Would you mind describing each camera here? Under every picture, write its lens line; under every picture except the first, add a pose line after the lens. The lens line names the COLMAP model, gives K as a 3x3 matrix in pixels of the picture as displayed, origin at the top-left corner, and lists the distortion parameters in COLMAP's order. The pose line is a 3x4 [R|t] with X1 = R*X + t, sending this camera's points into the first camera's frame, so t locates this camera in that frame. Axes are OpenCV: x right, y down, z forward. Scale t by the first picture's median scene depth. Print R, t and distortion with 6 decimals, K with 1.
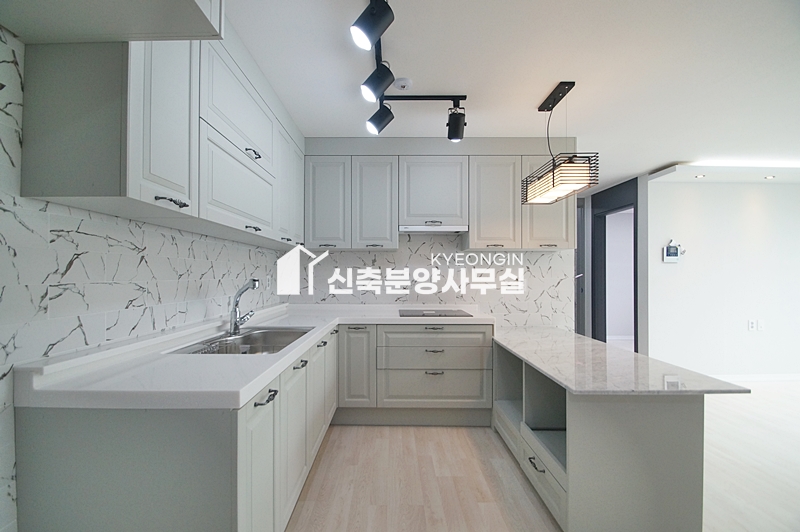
lens RADIAL K [[352.3, 0, 392.9], [0, 352.3, 276.9], [0, 0, 1]] dist [0.000673, -0.008398]
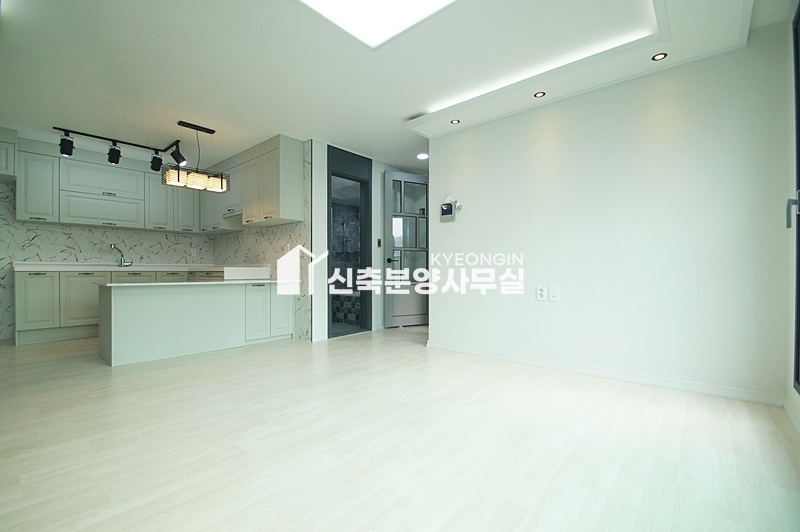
lens RADIAL K [[352.3, 0, 390.7], [0, 352.3, 274.7], [0, 0, 1]] dist [0.000673, -0.008398]
pose [[0.749089, 0.005474, -0.662447, 1.876505], [-0.002672, 0.999983, 0.005242, 0.138052], [0.662464, -0.002156, 0.749091, 0.313703]]
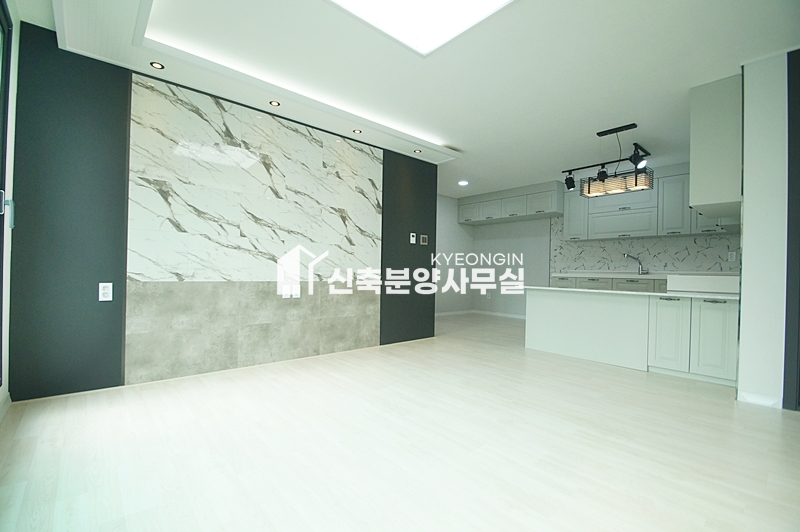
lens RADIAL K [[352.3, 0, 392.1], [0, 352.3, 273.0], [0, 0, 1]] dist [0.000673, -0.008398]
pose [[-0.757393, -0.012650, -0.652837, 1.890996], [-0.022832, 0.999714, 0.007117, 0.119980], [0.652560, 0.020296, -0.757465, 1.307880]]
